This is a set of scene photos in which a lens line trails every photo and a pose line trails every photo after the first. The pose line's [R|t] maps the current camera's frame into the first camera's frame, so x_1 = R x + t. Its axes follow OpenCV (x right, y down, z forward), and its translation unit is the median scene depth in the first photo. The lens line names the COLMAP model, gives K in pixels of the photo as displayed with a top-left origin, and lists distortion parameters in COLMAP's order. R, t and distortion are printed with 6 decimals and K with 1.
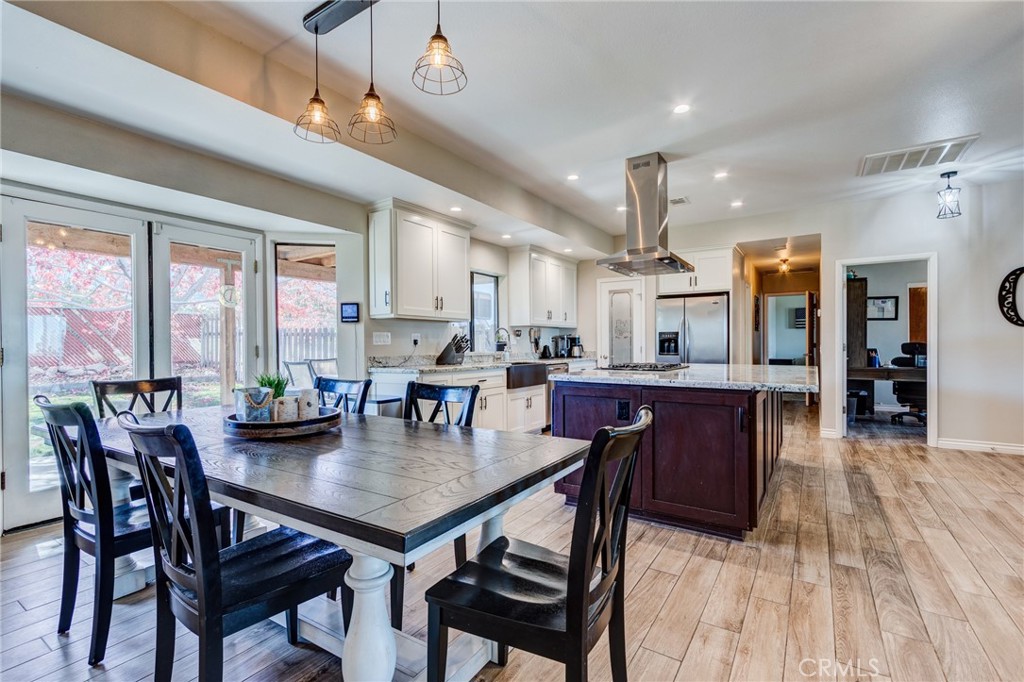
lens RADIAL K [[468.6, 0, 513.3], [0, 468.6, 343.7], [0, 0, 1]] dist [0.004409, -0.000375]
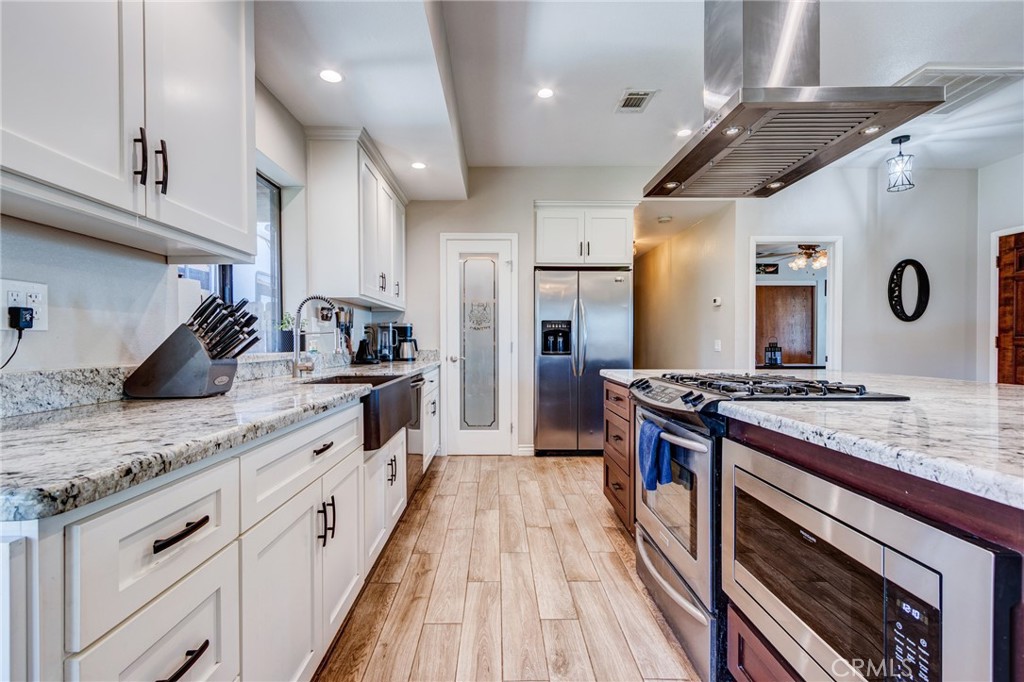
lens RADIAL K [[468.6, 0, 507.7], [0, 468.6, 342.6], [0, 0, 1]] dist [0.004409, -0.000375]
pose [[0.832578, 0.001454, 0.553905, -0.098236], [-0.002117, 0.999998, 0.000557, 0.006475], [-0.553903, -0.001636, 0.832579, 0.484461]]
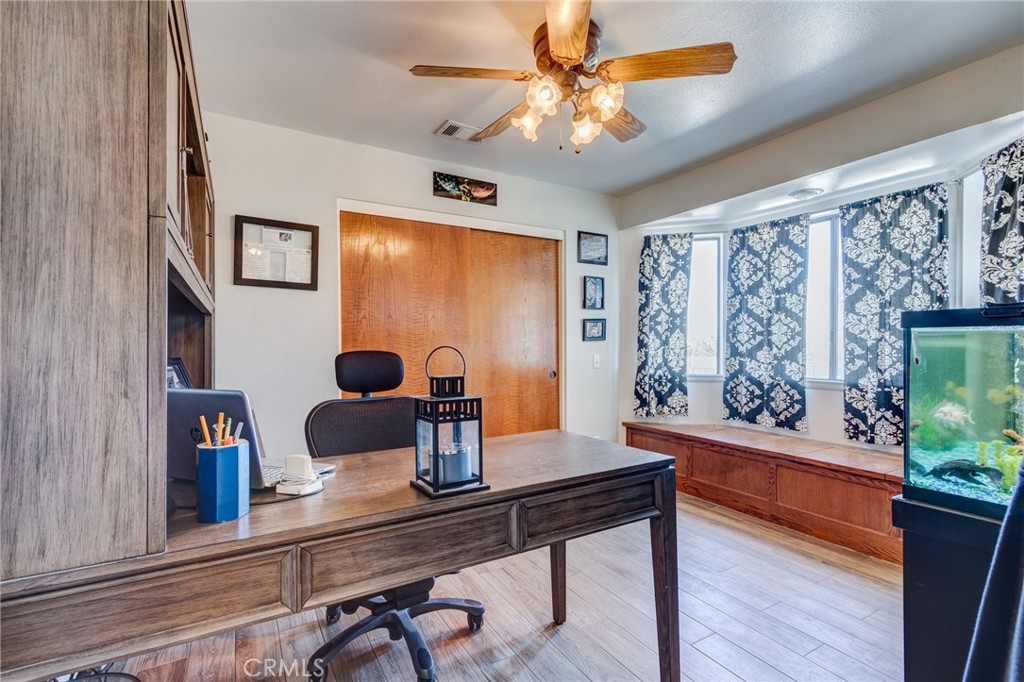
lens RADIAL K [[468.6, 0, 511.8], [0, 468.6, 339.9], [0, 0, 1]] dist [0.004409, -0.000375]
pose [[0.444097, 0.007414, 0.895948, 0.349834], [0.001901, 0.999956, -0.009217, -0.001261], [-0.895977, 0.005796, 0.444064, 0.695907]]
